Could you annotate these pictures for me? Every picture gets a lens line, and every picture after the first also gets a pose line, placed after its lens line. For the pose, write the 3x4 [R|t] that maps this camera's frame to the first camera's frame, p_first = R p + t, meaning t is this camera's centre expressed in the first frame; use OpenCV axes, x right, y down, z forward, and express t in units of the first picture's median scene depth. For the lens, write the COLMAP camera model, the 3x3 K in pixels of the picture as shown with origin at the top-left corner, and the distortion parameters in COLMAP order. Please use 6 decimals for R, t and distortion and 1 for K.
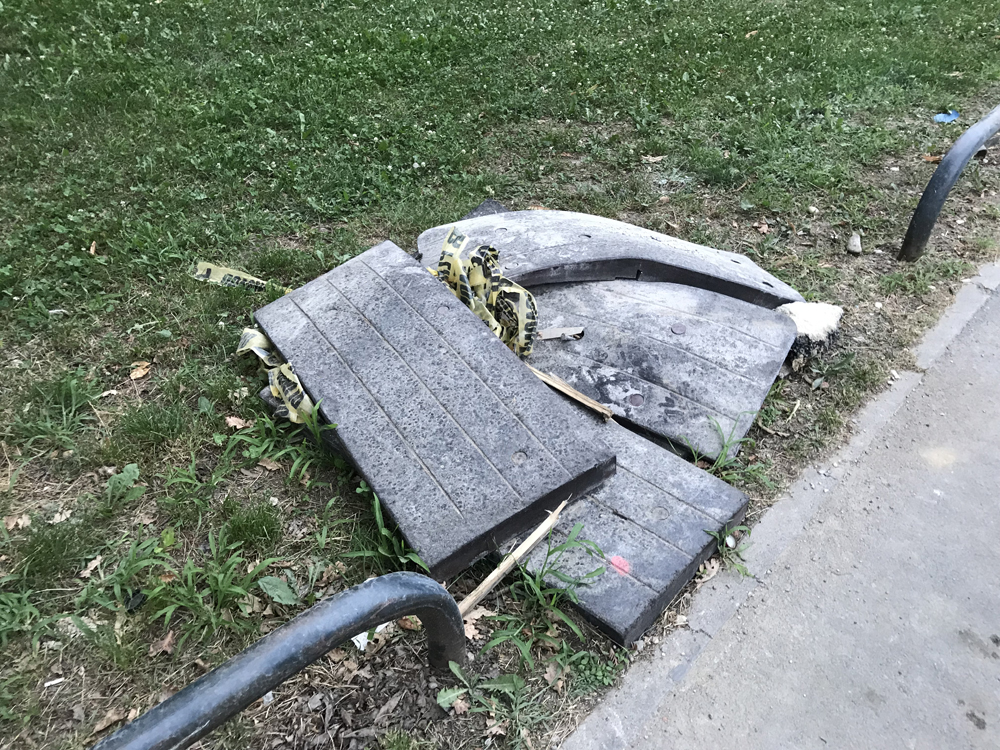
lens RADIAL K [[818.6, 0, 500.0], [0, 818.6, 375.0], [0, 0, 1]] dist [0.068980, -0.154246]
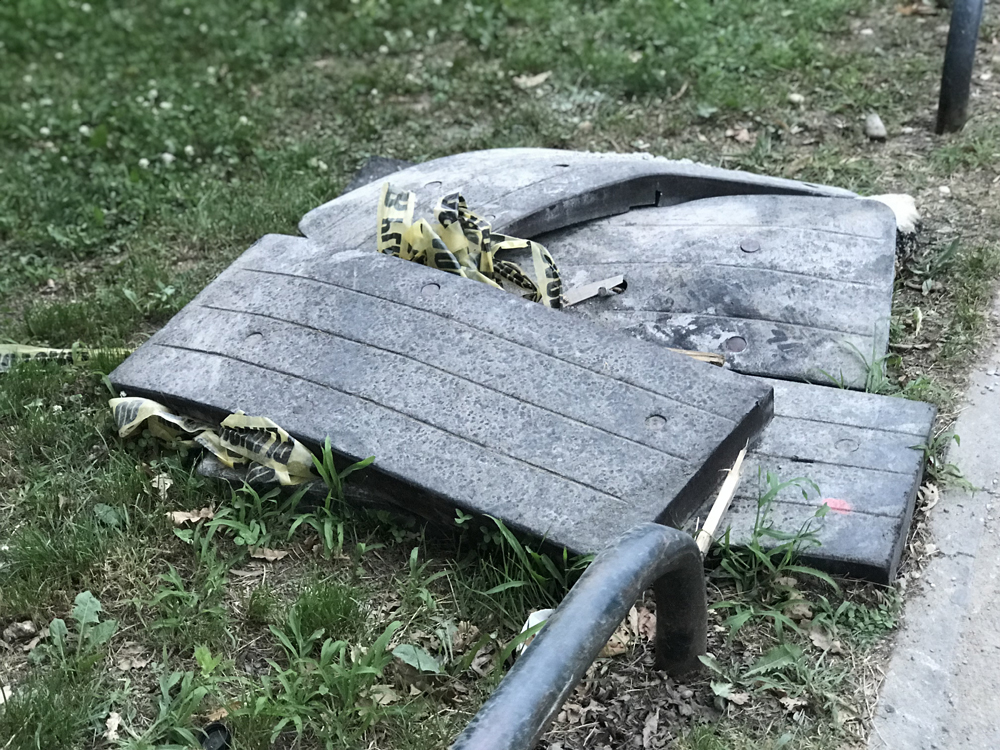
lens RADIAL K [[1660.4, 0, 500.0], [0, 1660.4, 375.0], [0, 0, 1]] dist [-0.267126, 2.649236]
pose [[0.932996, -0.220422, 0.284488, -0.419216], [0.259107, 0.960022, -0.105929, 0.147229], [-0.249765, 0.172544, 0.952809, -0.305725]]
